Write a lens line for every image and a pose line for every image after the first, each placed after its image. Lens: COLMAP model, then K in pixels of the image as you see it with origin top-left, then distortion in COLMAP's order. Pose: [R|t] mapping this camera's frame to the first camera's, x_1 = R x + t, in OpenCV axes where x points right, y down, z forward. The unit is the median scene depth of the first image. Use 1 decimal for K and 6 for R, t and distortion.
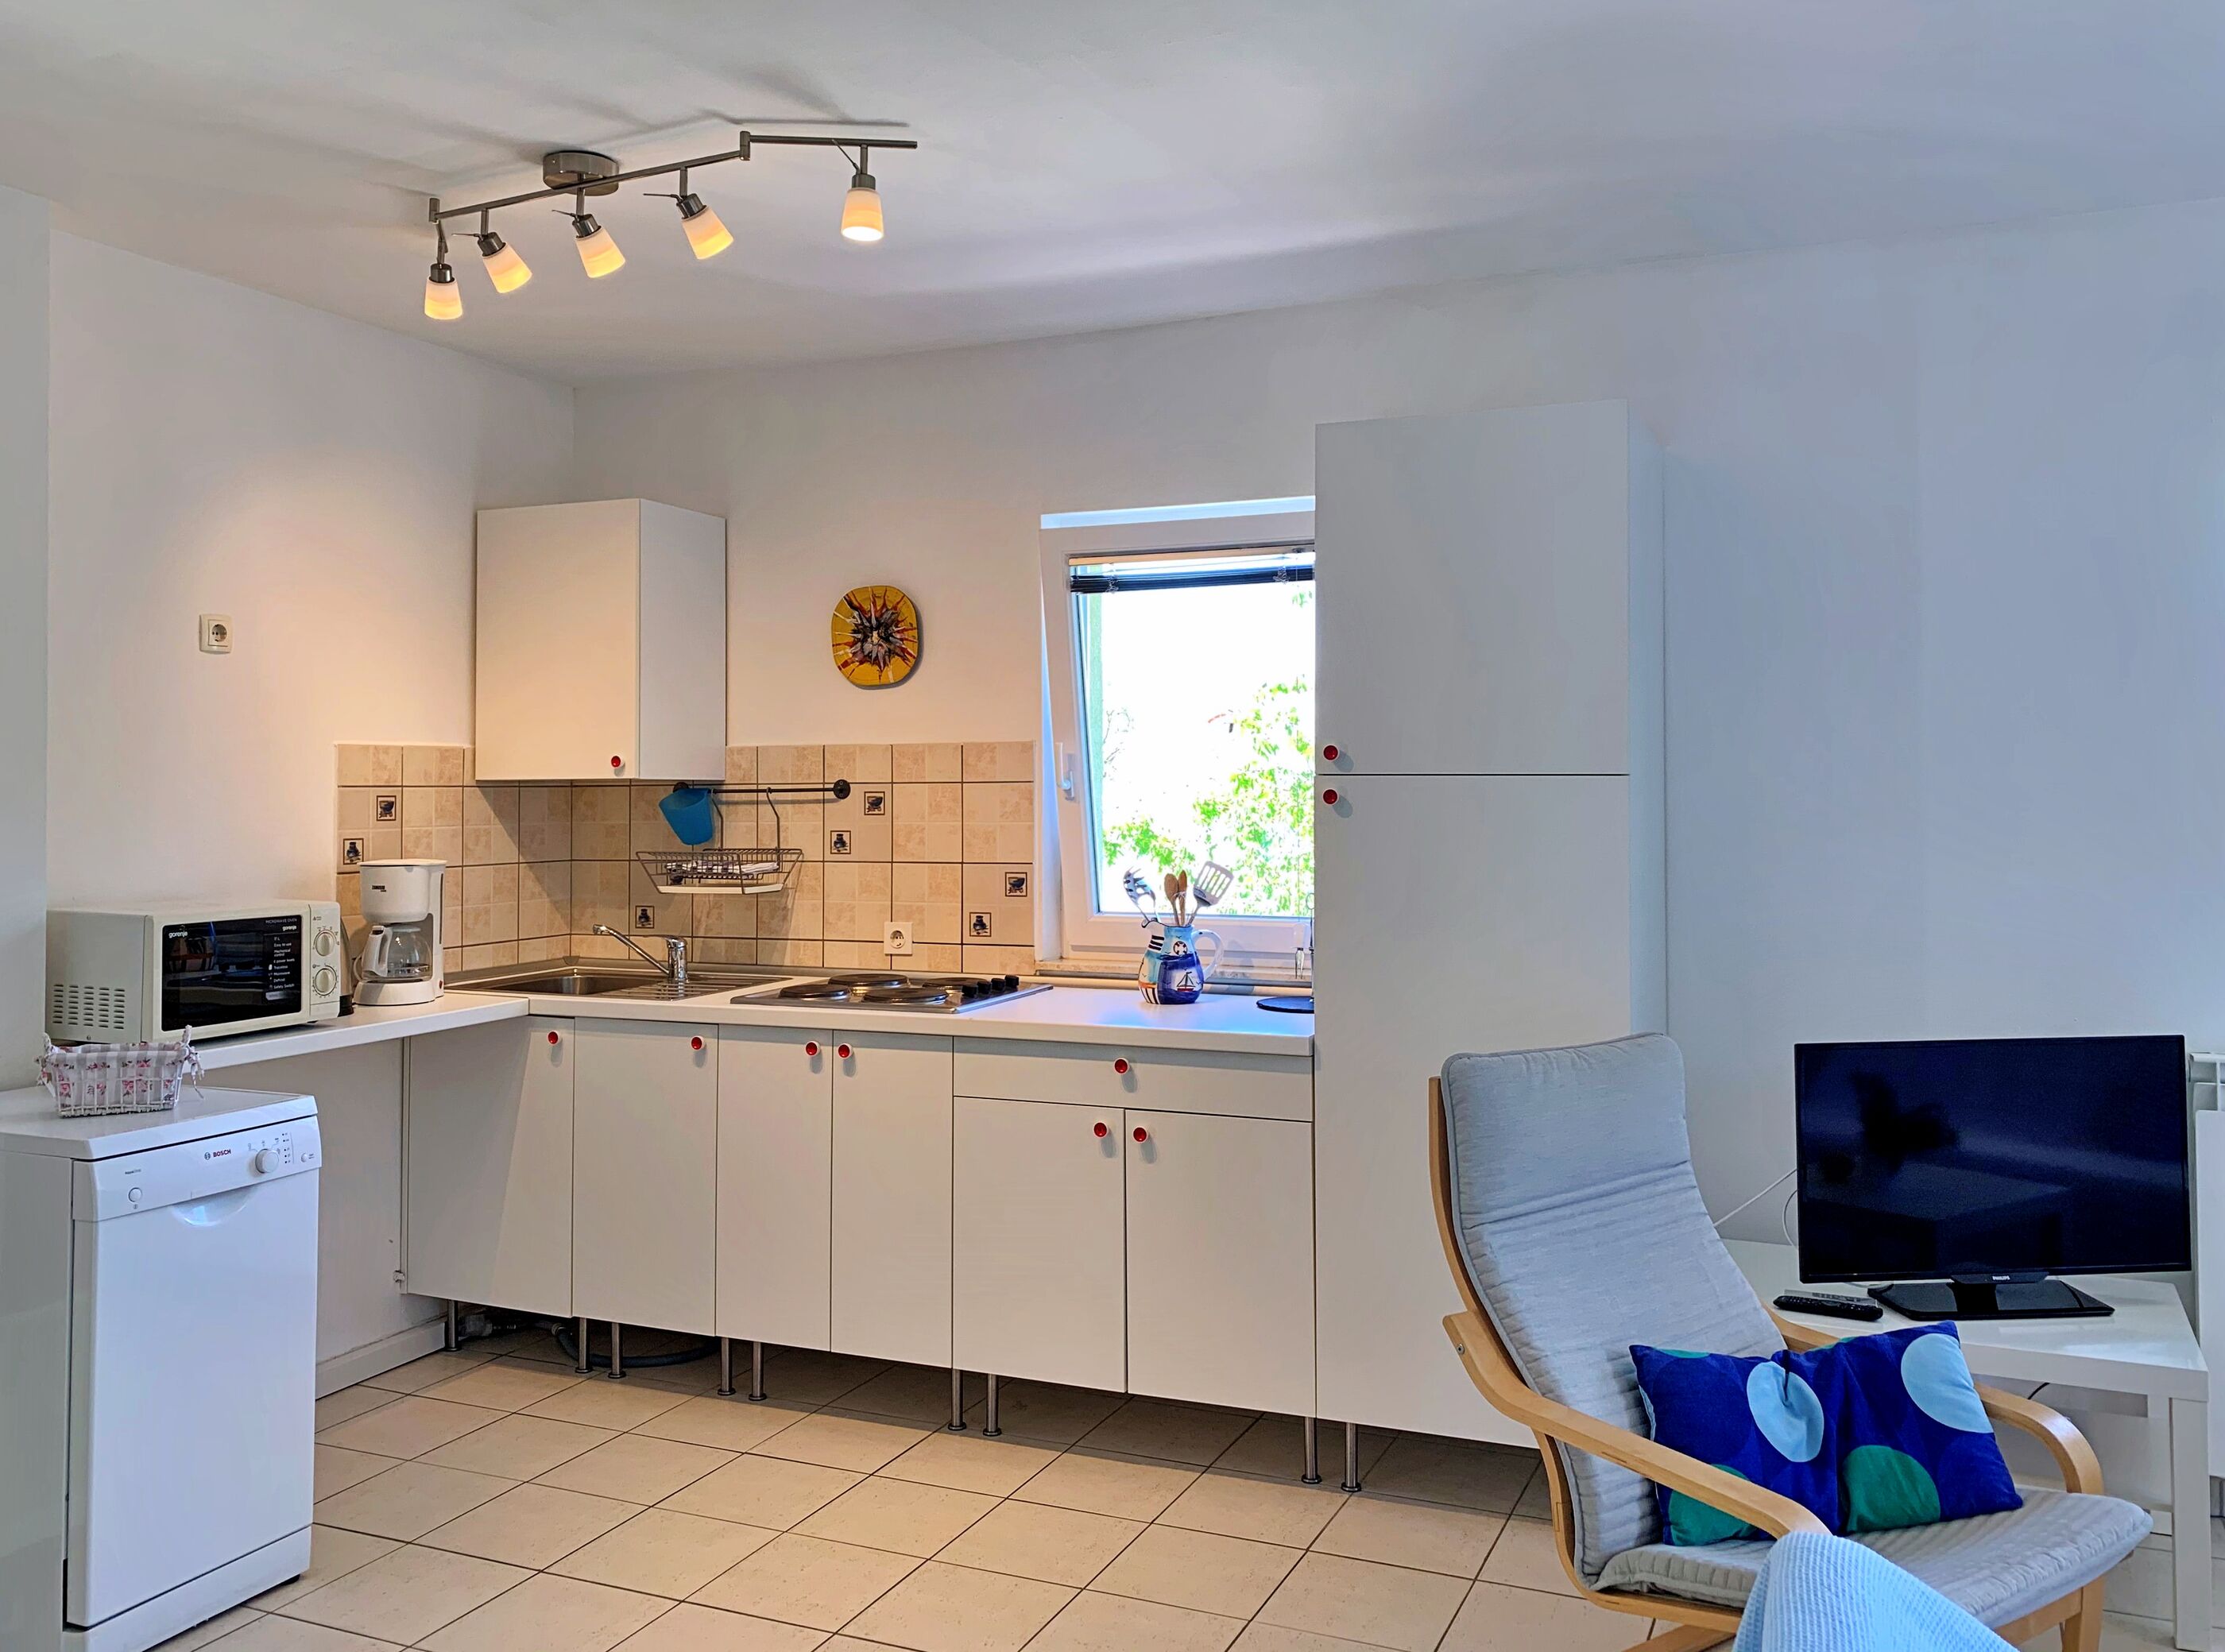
lens RADIAL K [[1812.7, 0, 1144.4], [0, 1812.7, 748.1], [0, 0, 1]] dist [0.097296, -0.159097]
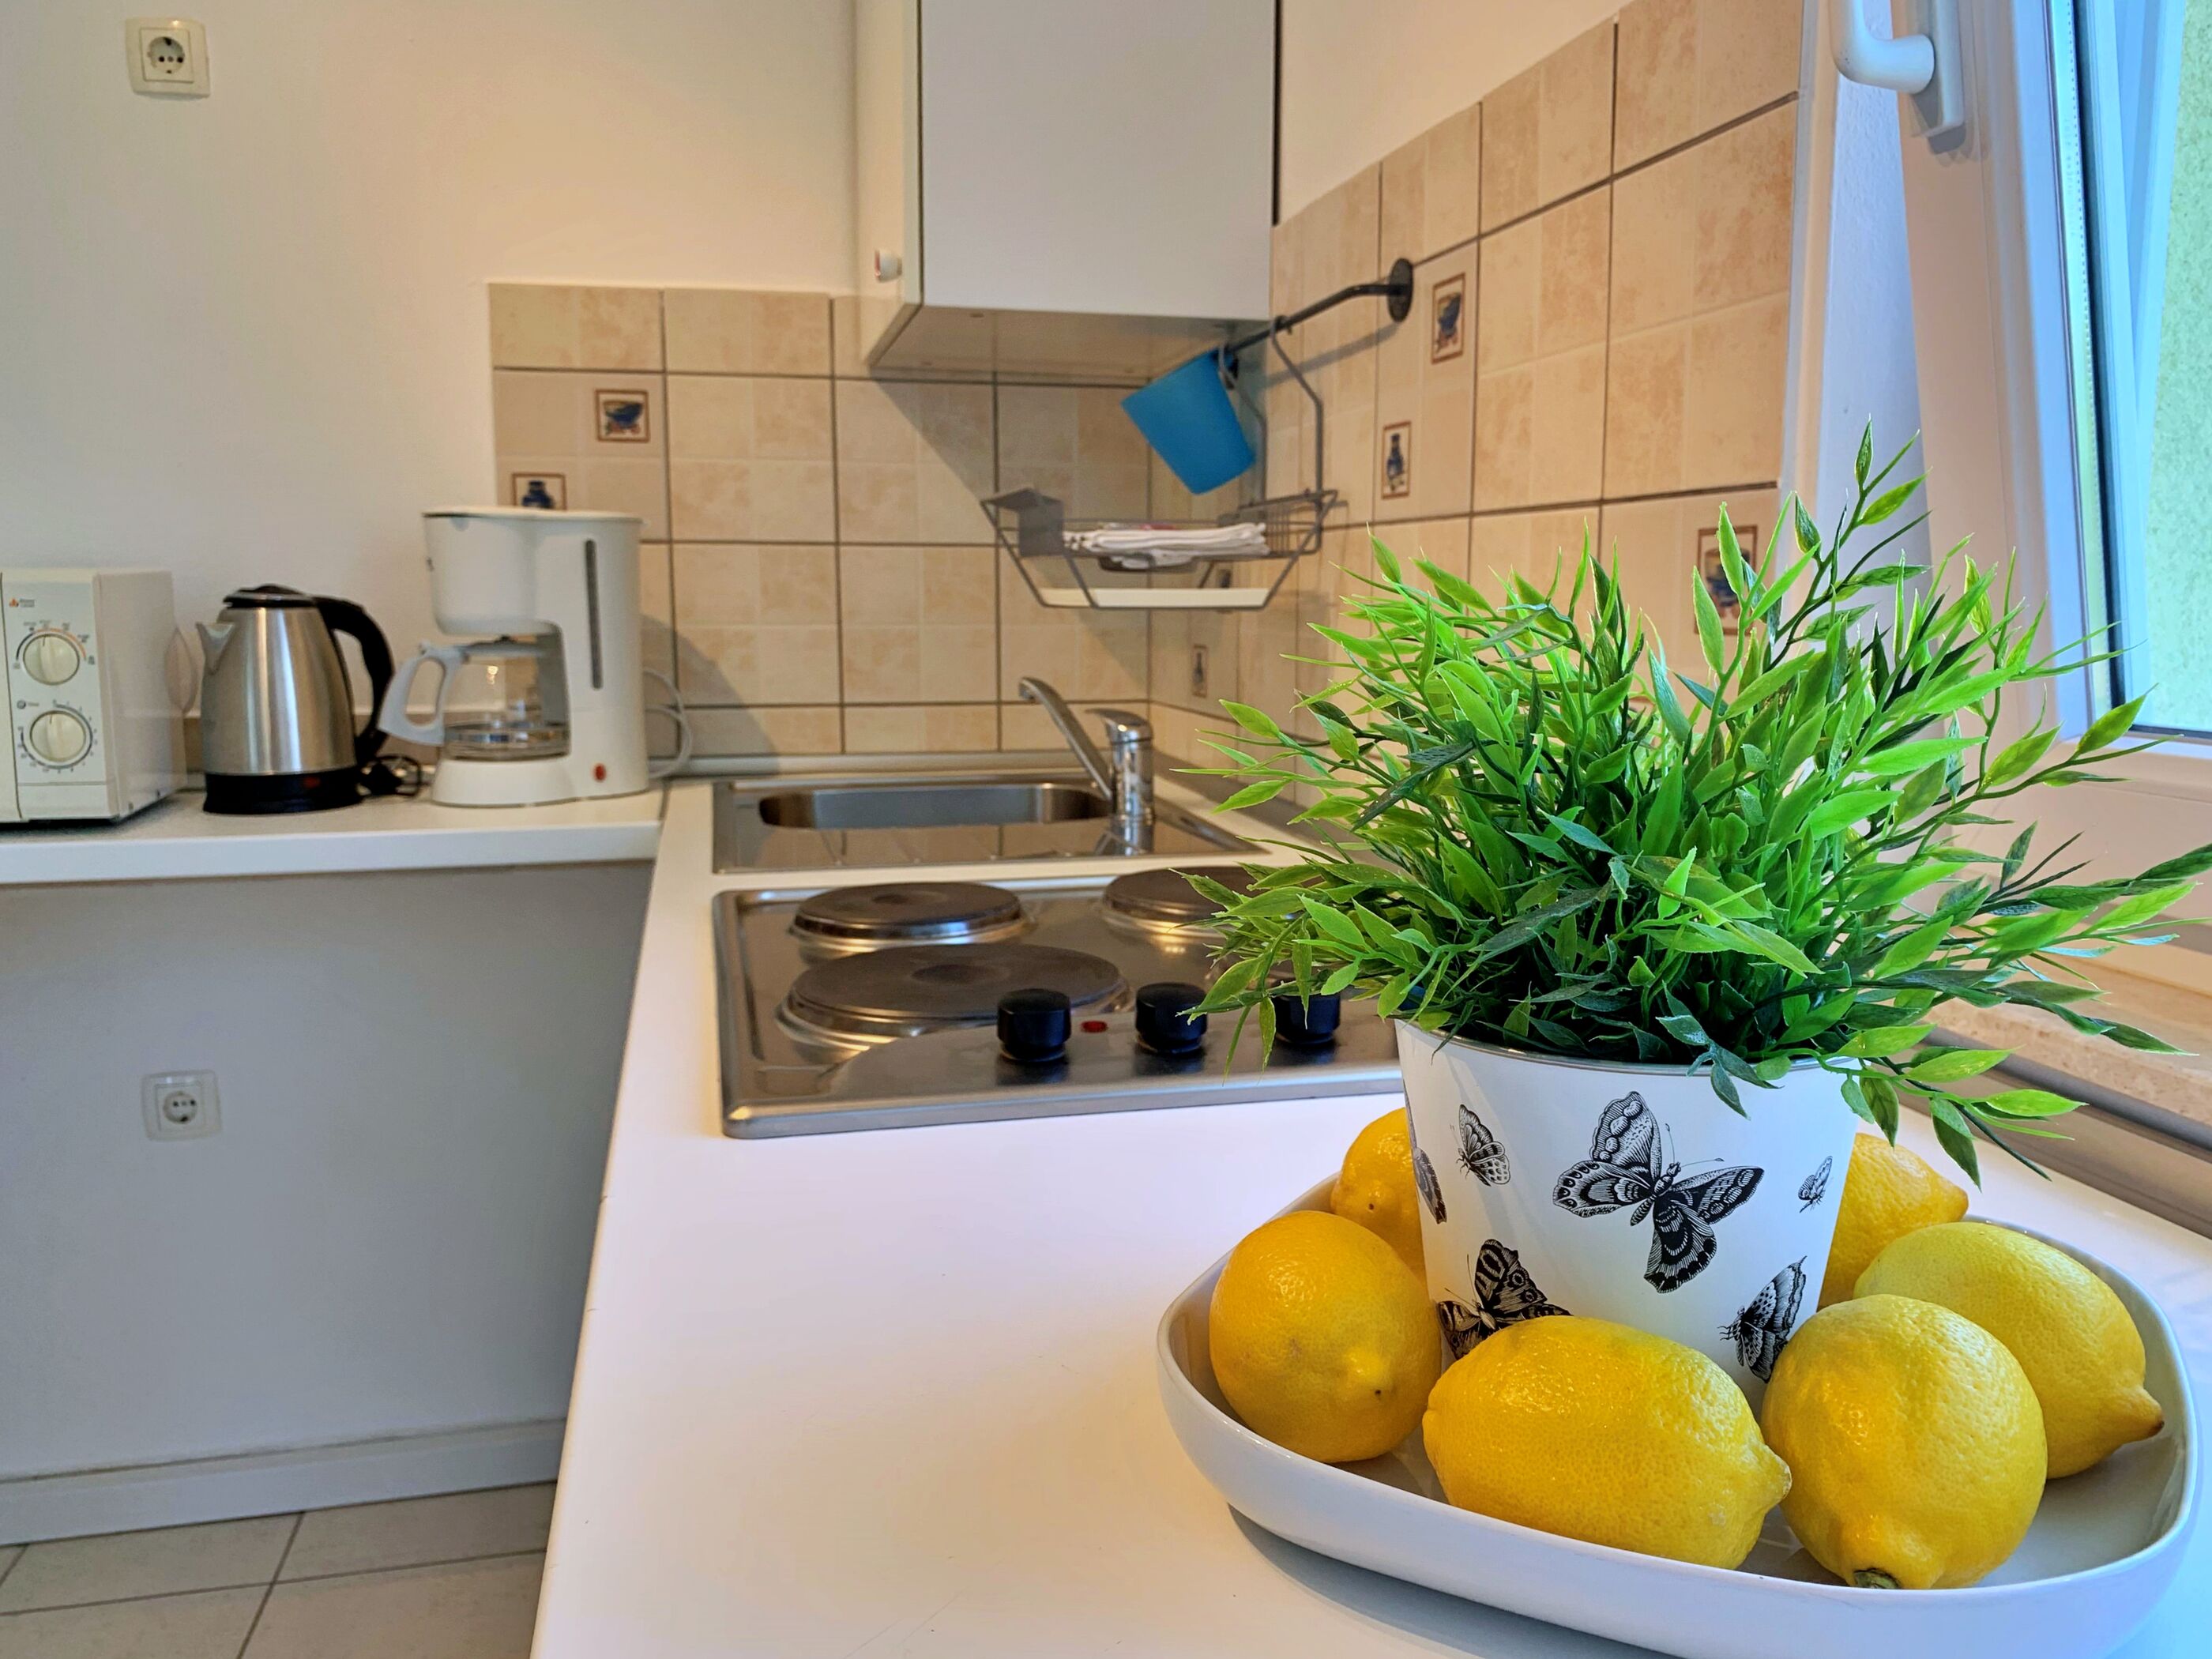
lens RADIAL K [[1779.4, 0, 1147.5], [0, 1779.4, 827.8], [0, 0, 1]] dist [-0.005639, -0.007621]
pose [[0.583521, 0.114702, -0.803957, 0.072983], [0.011232, 0.988741, 0.149218, 0.073255], [0.812021, -0.096101, 0.575662, 0.827144]]
